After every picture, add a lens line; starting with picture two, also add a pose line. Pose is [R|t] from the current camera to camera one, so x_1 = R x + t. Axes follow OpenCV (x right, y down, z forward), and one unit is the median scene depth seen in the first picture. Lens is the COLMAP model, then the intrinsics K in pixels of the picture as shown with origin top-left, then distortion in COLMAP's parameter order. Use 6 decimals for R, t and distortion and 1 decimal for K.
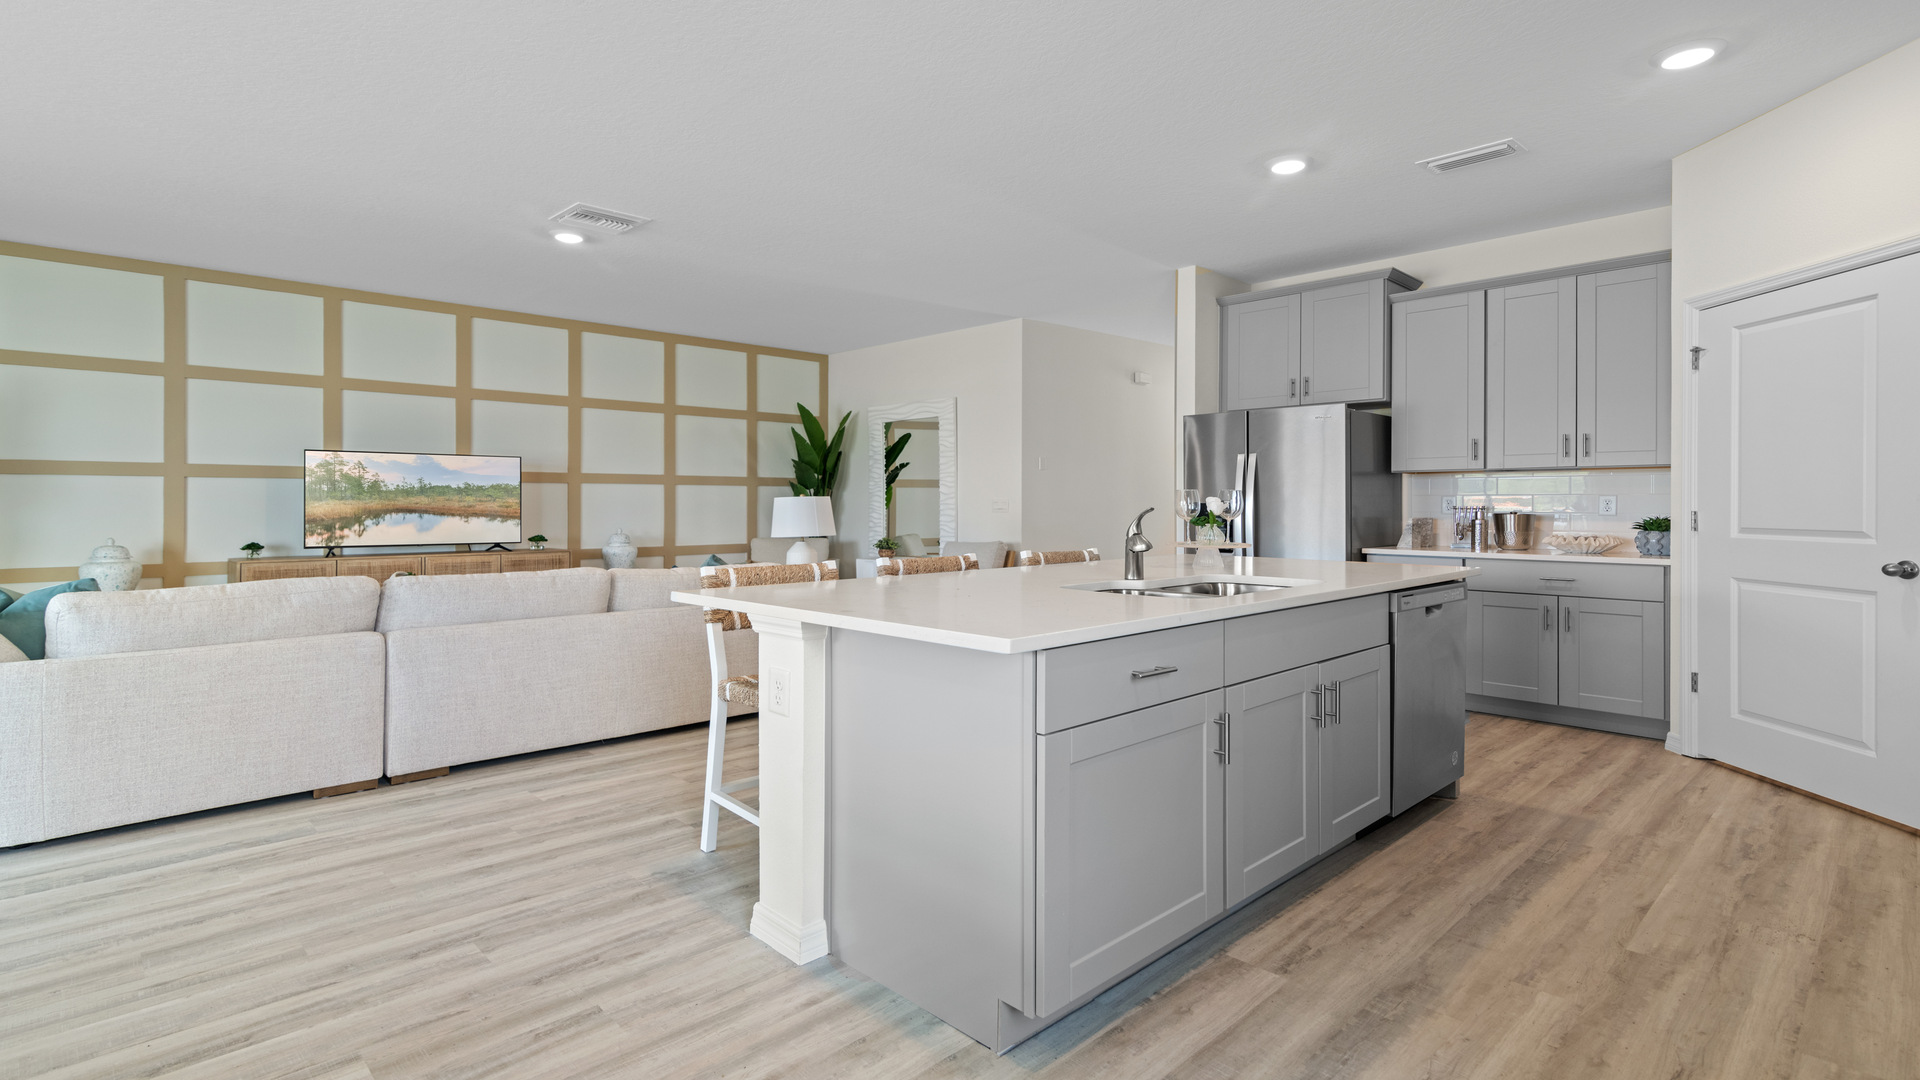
lens RADIAL K [[919.4, 0, 957.3], [0, 919.4, 510.0], [0, 0, 1]] dist [0.002954, -0.000026]
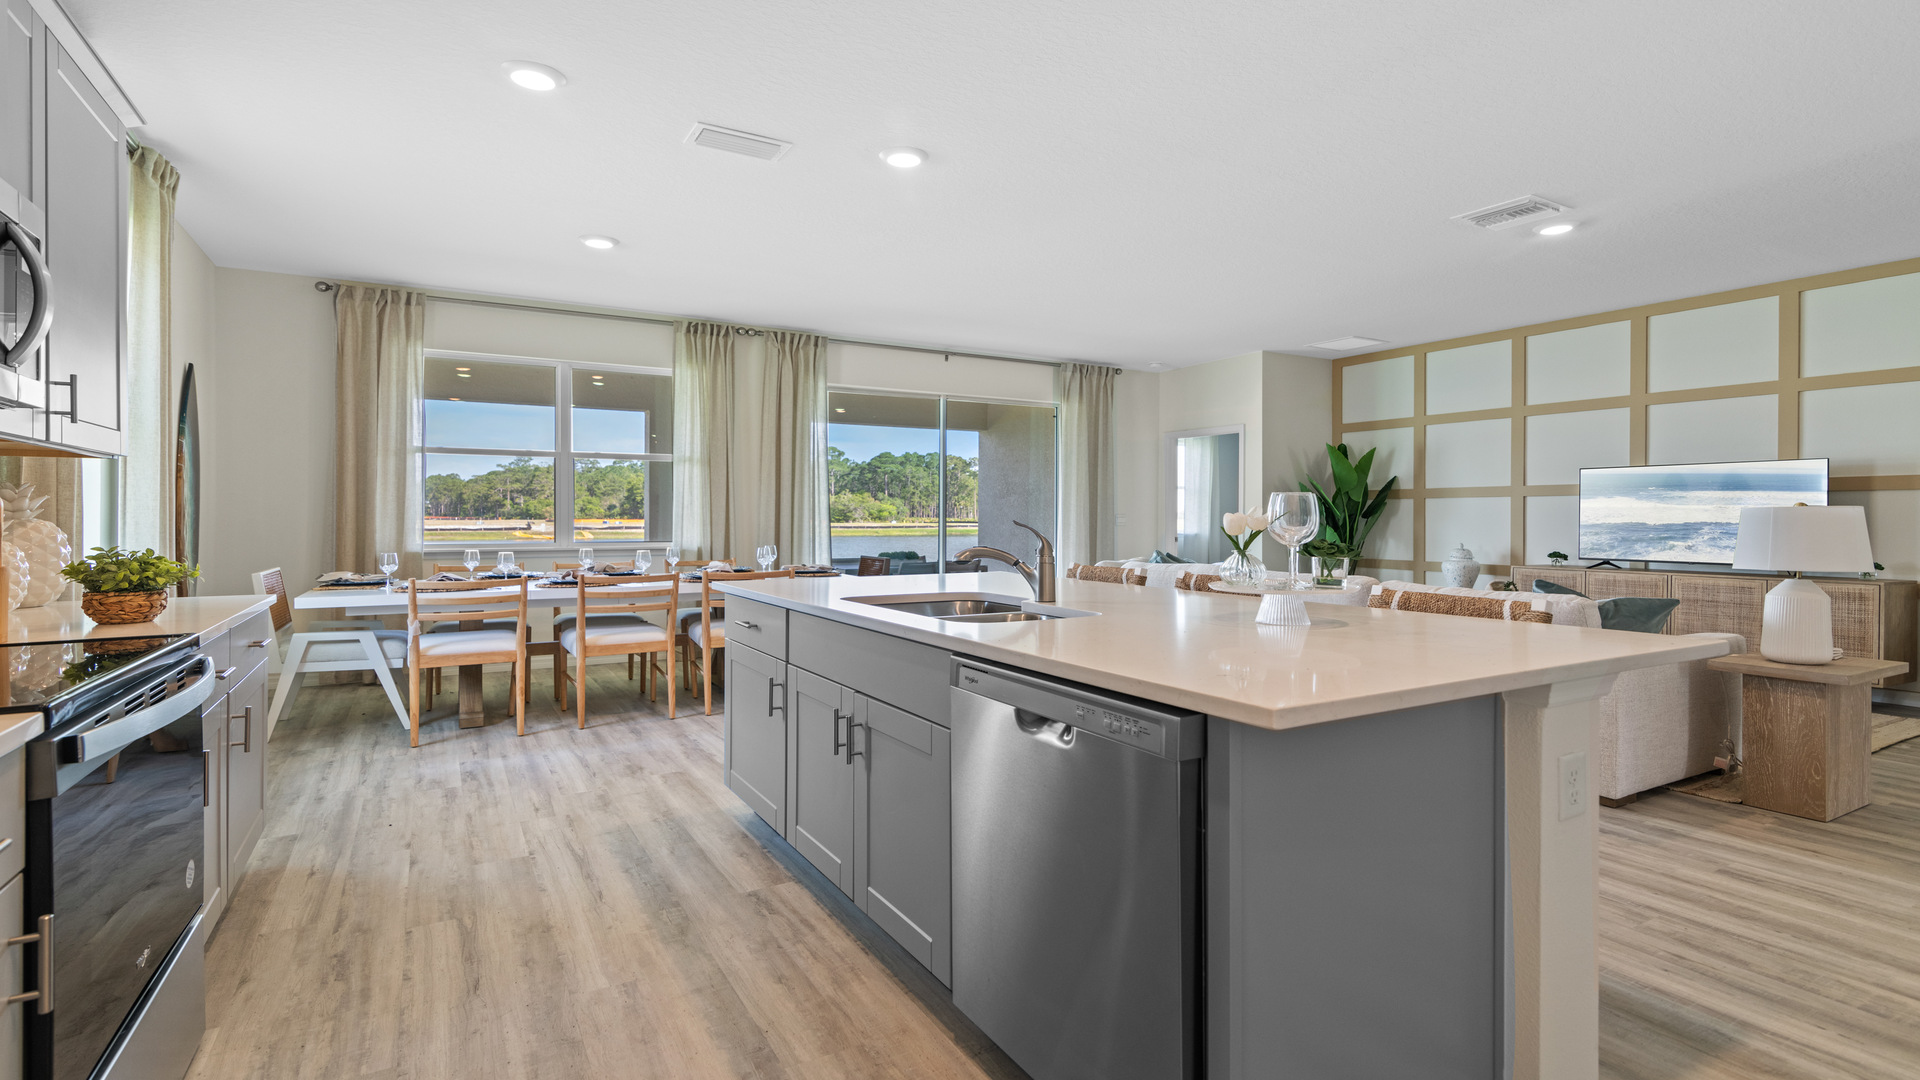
lens RADIAL K [[903.9, 0, 969.4], [0, 903.9, 517.8], [0, 0, 1]] dist [0.005605, 0.001081]
pose [[-0.227438, 0.000935, -0.973792, 1.402813], [-0.007827, 0.999965, 0.002788, -0.011831], [0.973761, 0.008256, -0.227423, 1.482599]]
